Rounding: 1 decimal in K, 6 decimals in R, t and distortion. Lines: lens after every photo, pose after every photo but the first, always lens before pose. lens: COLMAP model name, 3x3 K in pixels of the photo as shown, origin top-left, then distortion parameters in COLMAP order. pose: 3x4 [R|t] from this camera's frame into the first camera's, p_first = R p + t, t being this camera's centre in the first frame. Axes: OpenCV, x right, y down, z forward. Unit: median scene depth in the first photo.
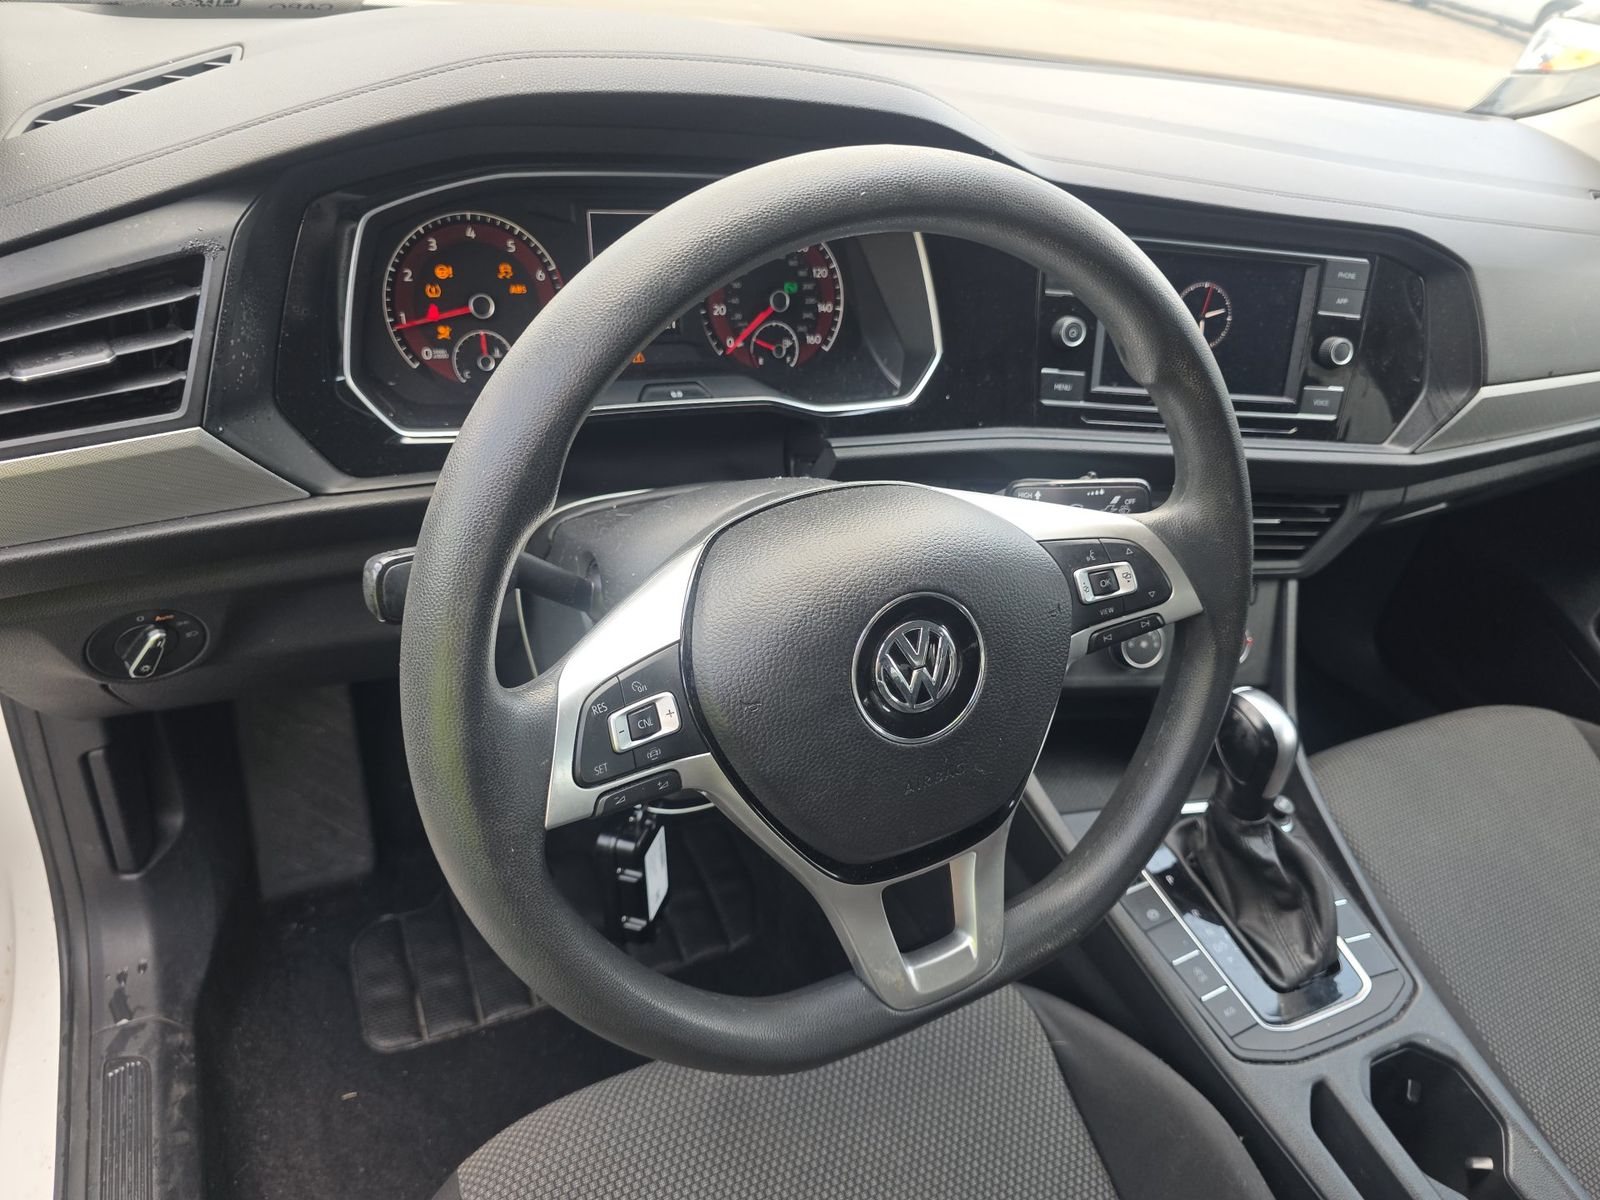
lens RADIAL K [[1080.6, 0, 822.1], [0, 1080.6, 609.1], [0, 0, 1]] dist [0.053701, -0.063646]
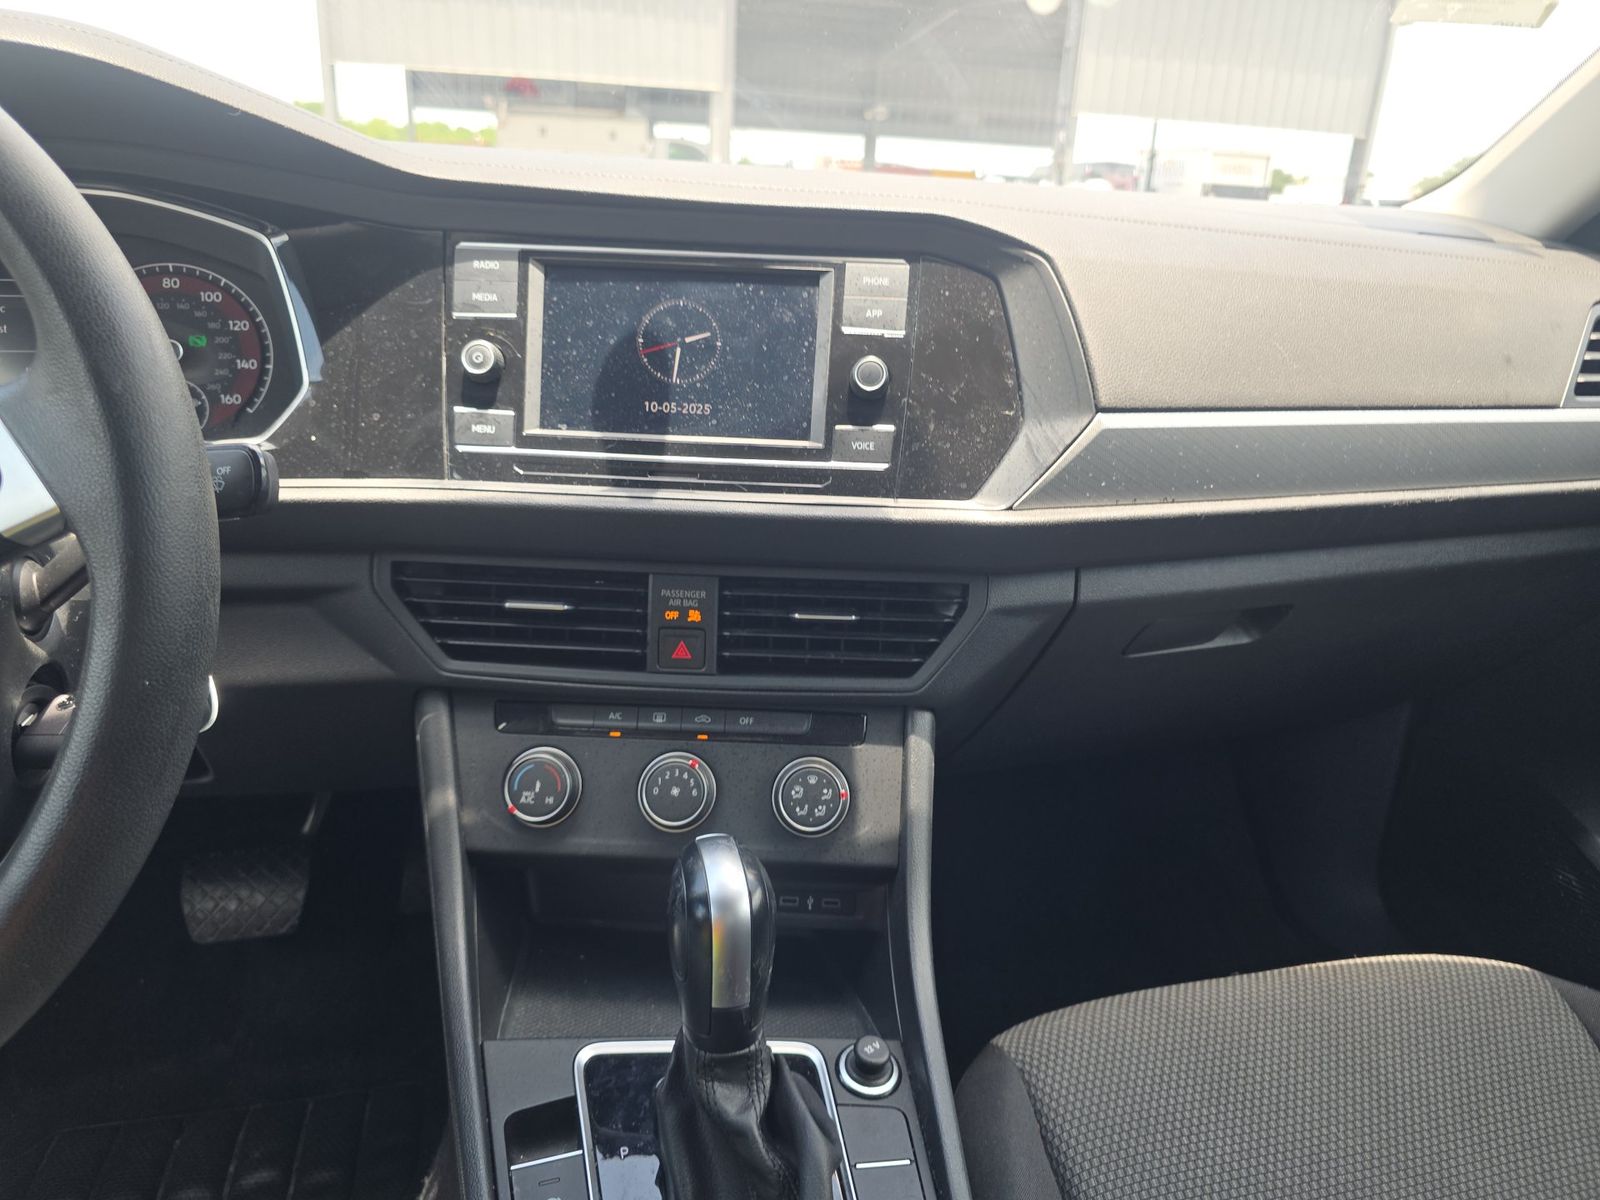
lens RADIAL K [[1080.6, 0, 822.1], [0, 1080.6, 609.1], [0, 0, 1]] dist [0.053701, -0.063646]
pose [[0.965014, -0.033544, -0.260045, 0.671133], [-0.045443, 0.955376, -0.291875, 0.139585], [0.258232, 0.293480, 0.920427, 0.390143]]
